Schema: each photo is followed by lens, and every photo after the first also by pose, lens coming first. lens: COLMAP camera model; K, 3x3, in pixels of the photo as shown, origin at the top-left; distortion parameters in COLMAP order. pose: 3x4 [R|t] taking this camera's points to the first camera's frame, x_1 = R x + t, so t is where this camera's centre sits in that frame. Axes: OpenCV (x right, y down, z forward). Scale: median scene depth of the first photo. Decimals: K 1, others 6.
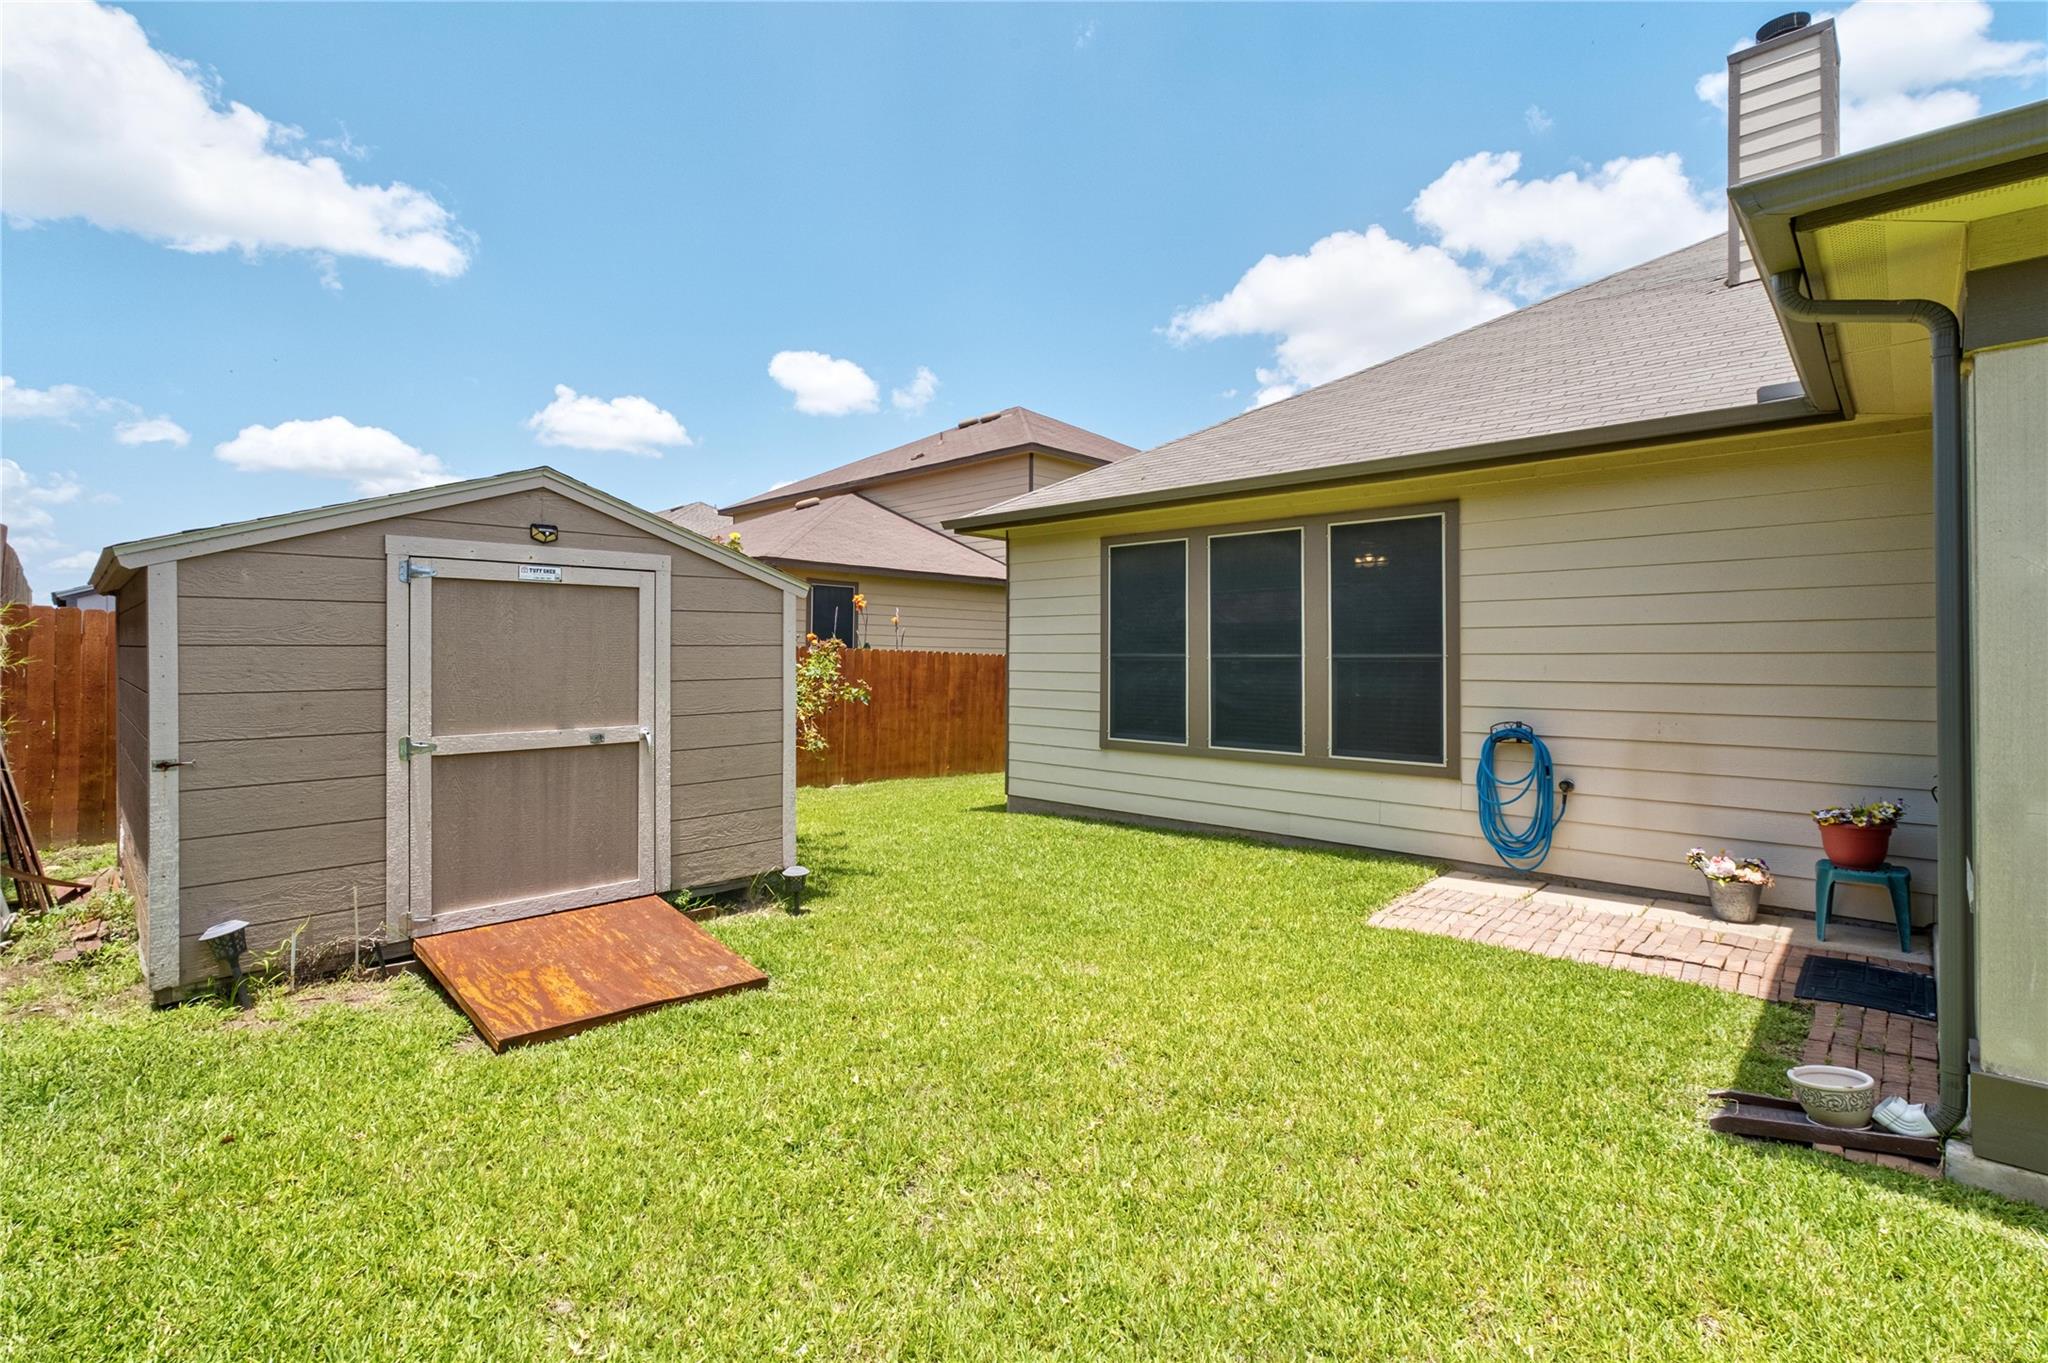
lens RADIAL K [[942.3, 0, 1013.0], [0, 942.3, 662.0], [0, 0, 1]] dist [-0.004788, 0.001484]
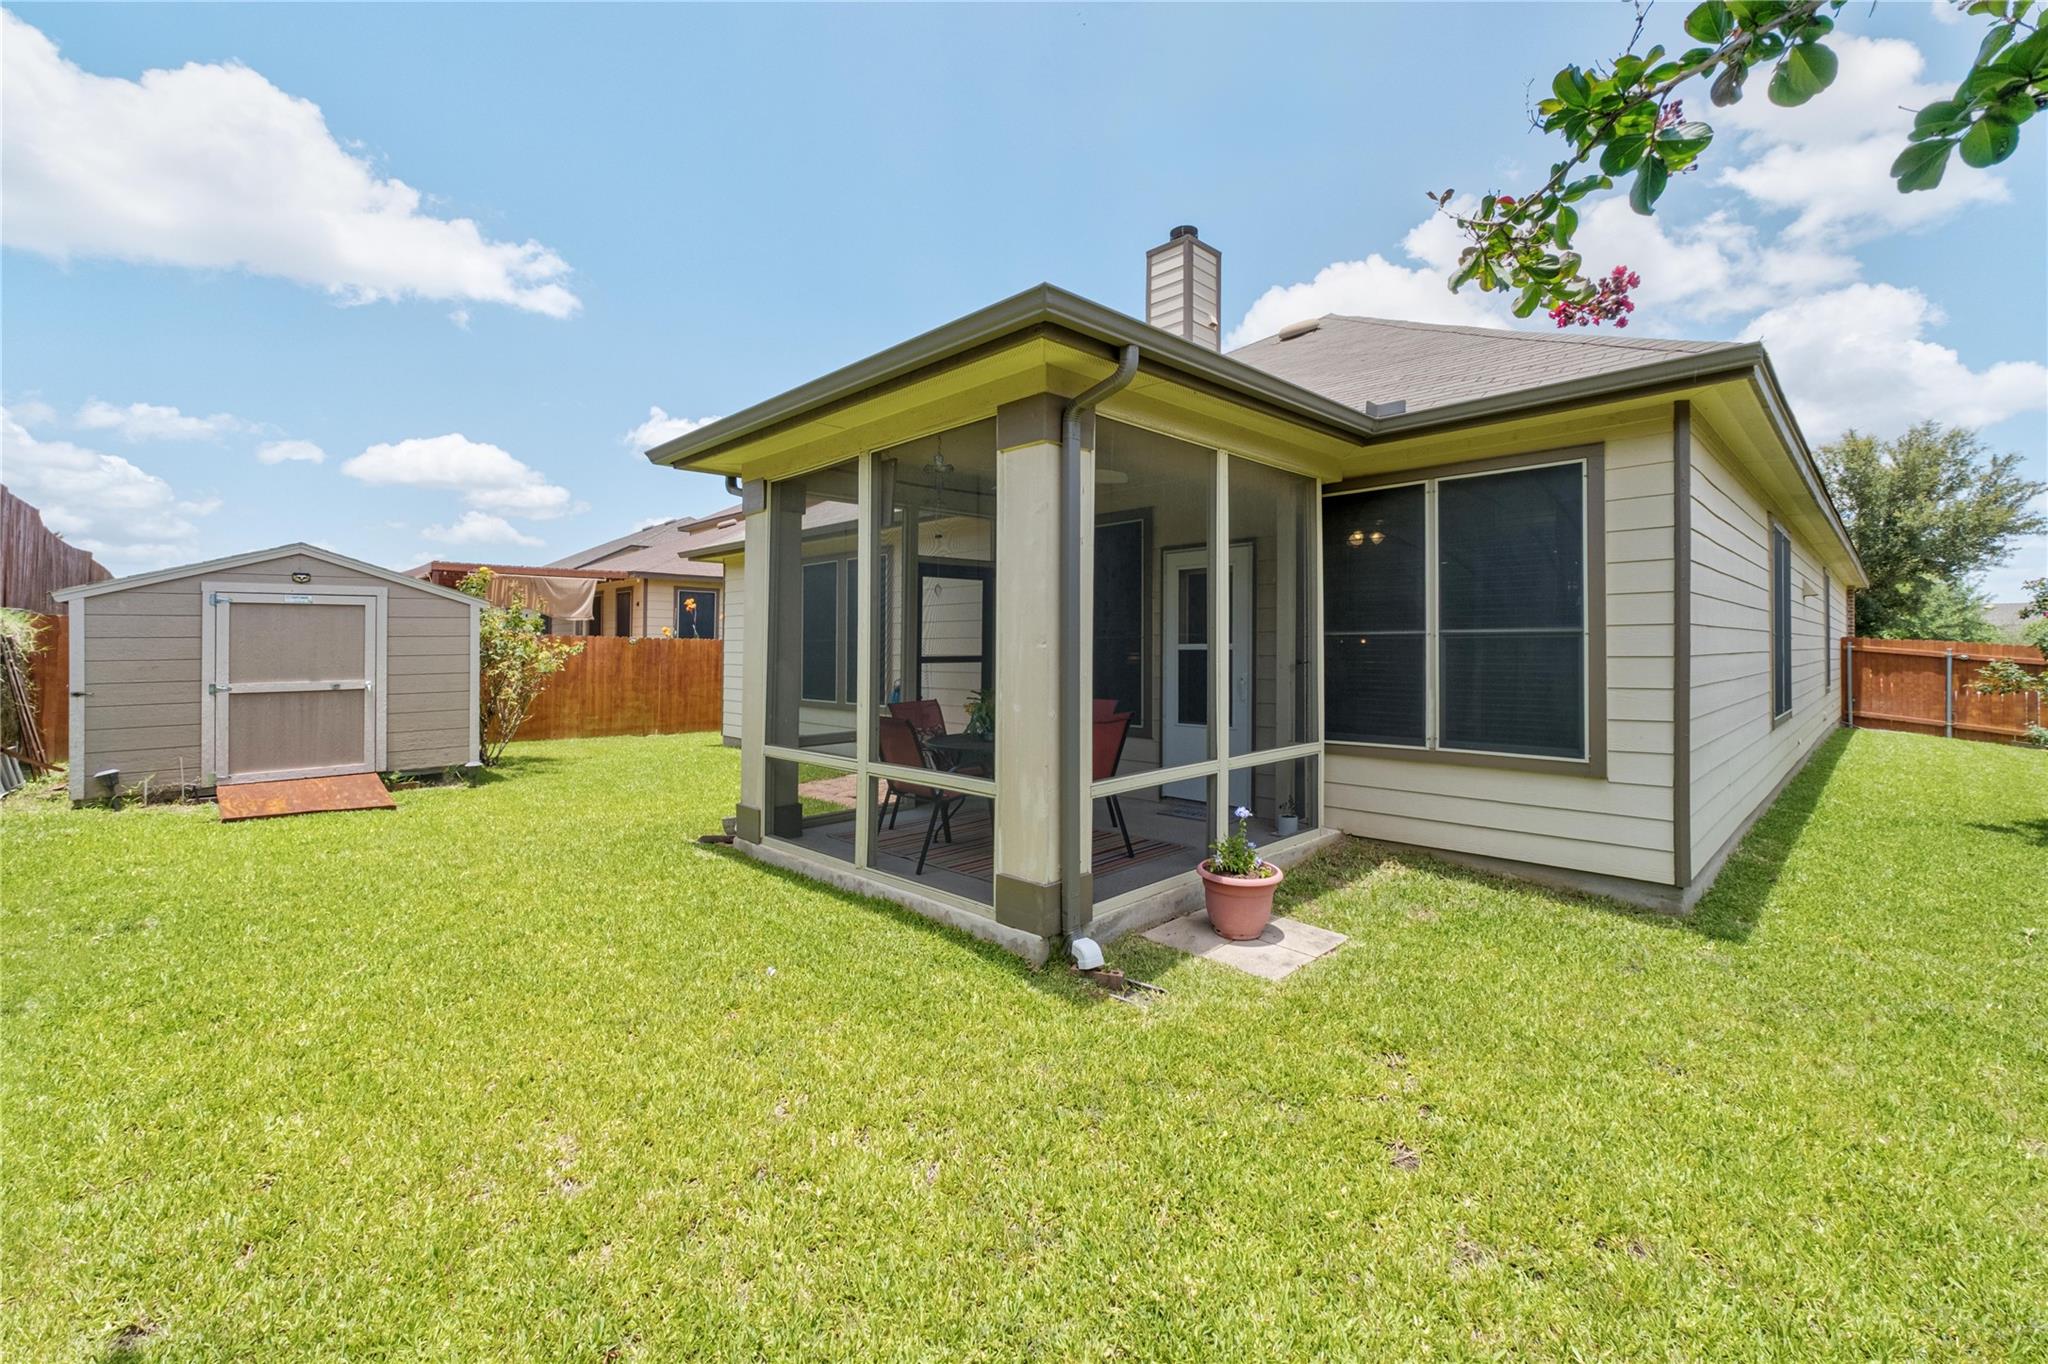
lens RADIAL K [[873.9, 0, 1054.1], [0, 873.9, 635.4], [0, 0, 1]] dist [-0.012532, 0.003605]
pose [[0.999536, -0.004078, -0.030200, 0.709180], [0.003573, 0.999853, -0.016781, 0.009194], [0.030264, 0.016665, 0.999403, -0.463332]]
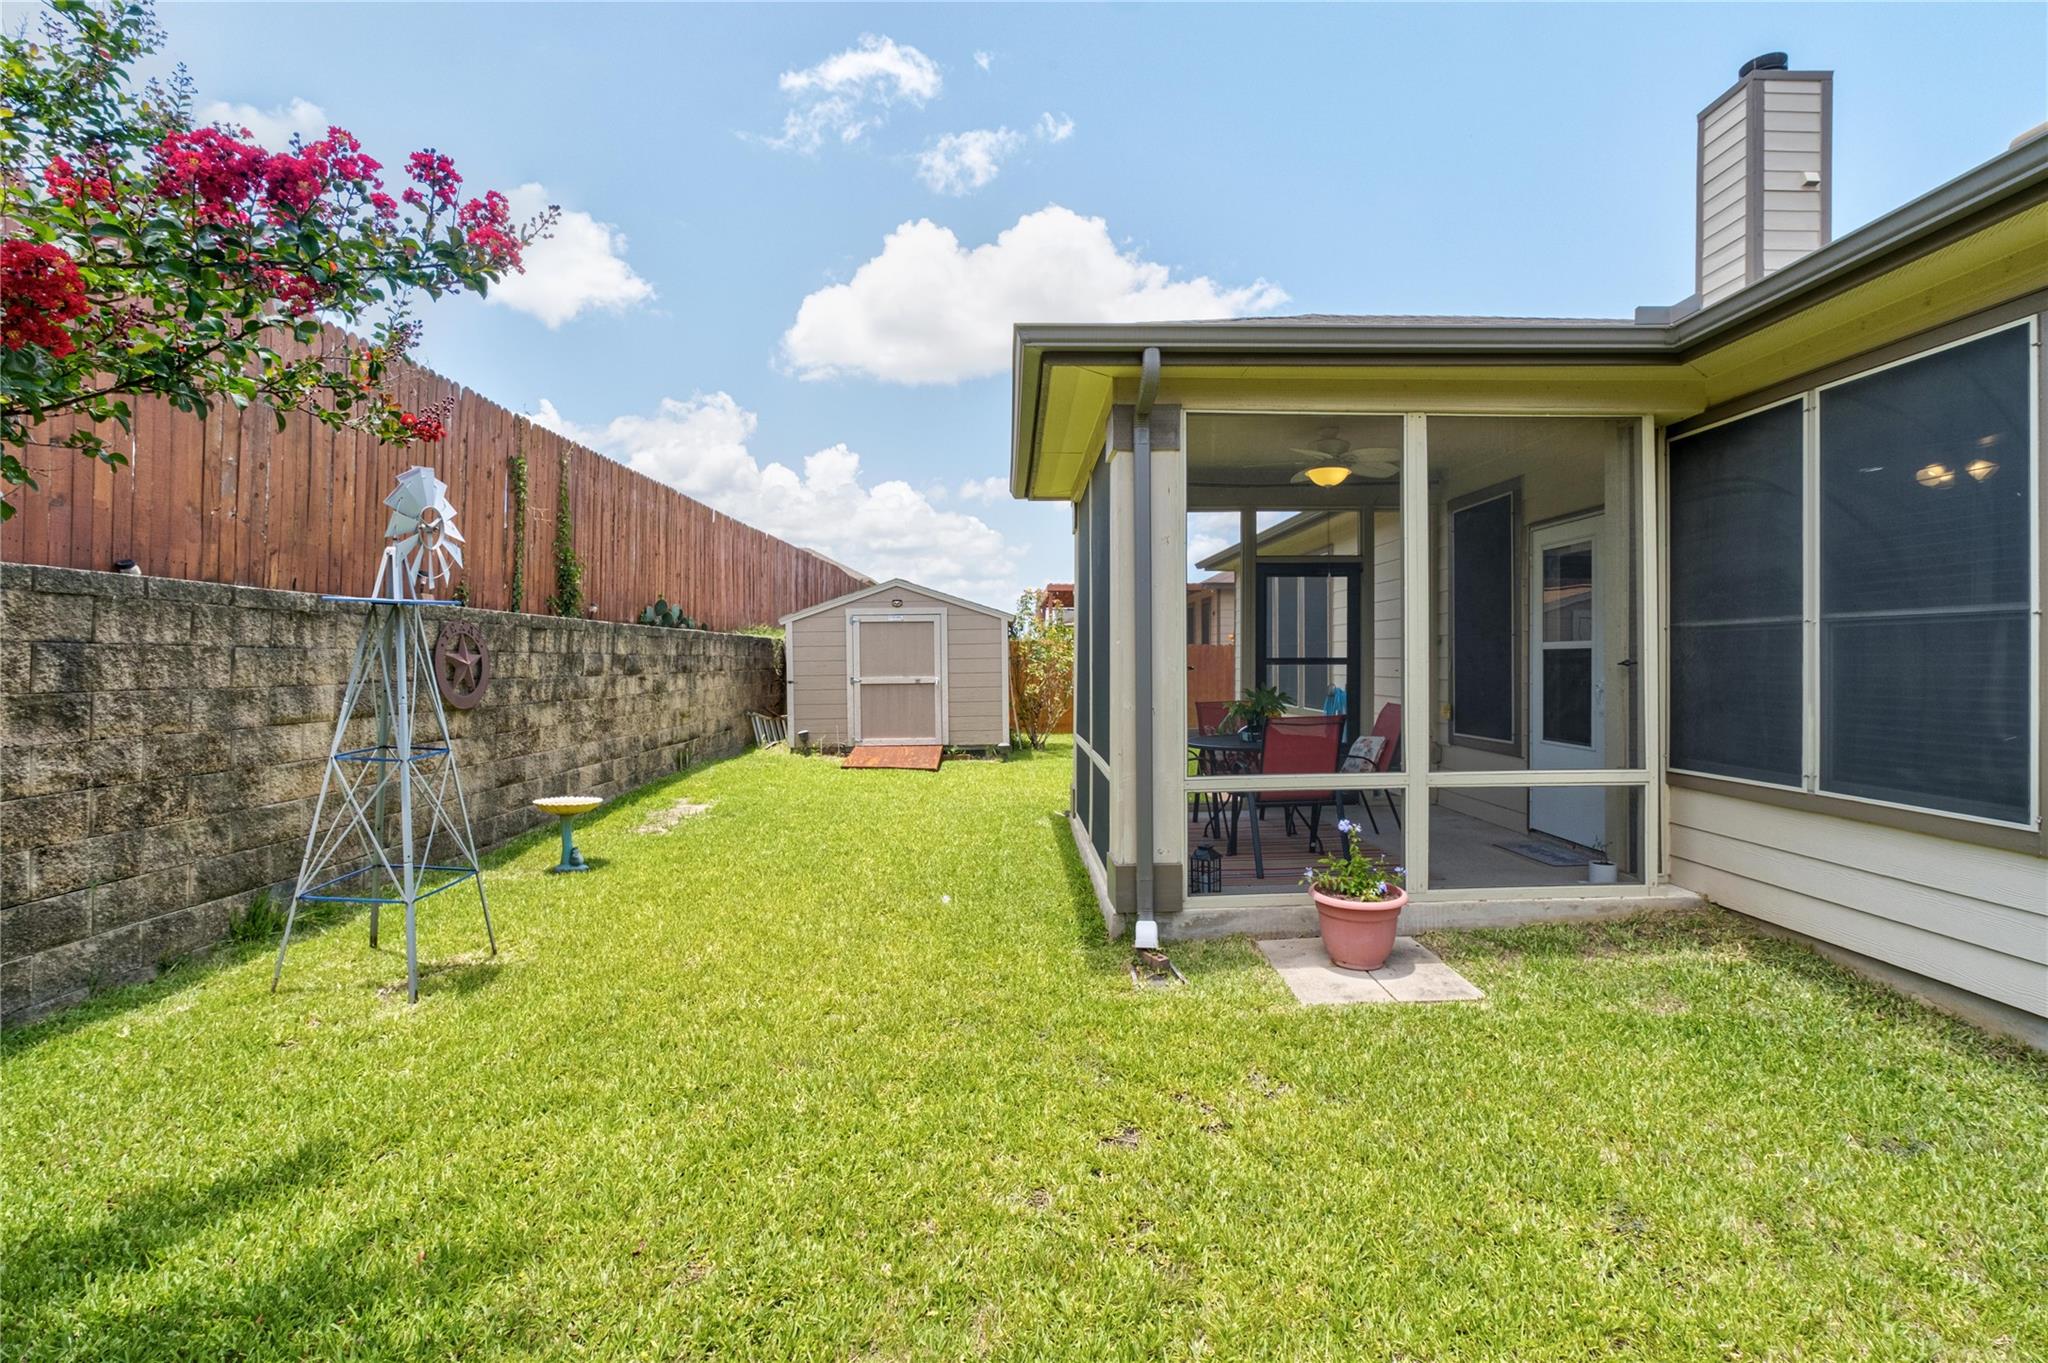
lens RADIAL K [[942.3, 0, 1056.0], [0, 942.3, 661.0], [0, 0, 1]] dist [-0.004788, 0.001484]
pose [[0.711985, -0.002312, -0.702191, 1.126191], [0.001957, 0.999997, -0.001308, 0.020883], [0.702192, -0.000443, 0.711987, -0.390207]]
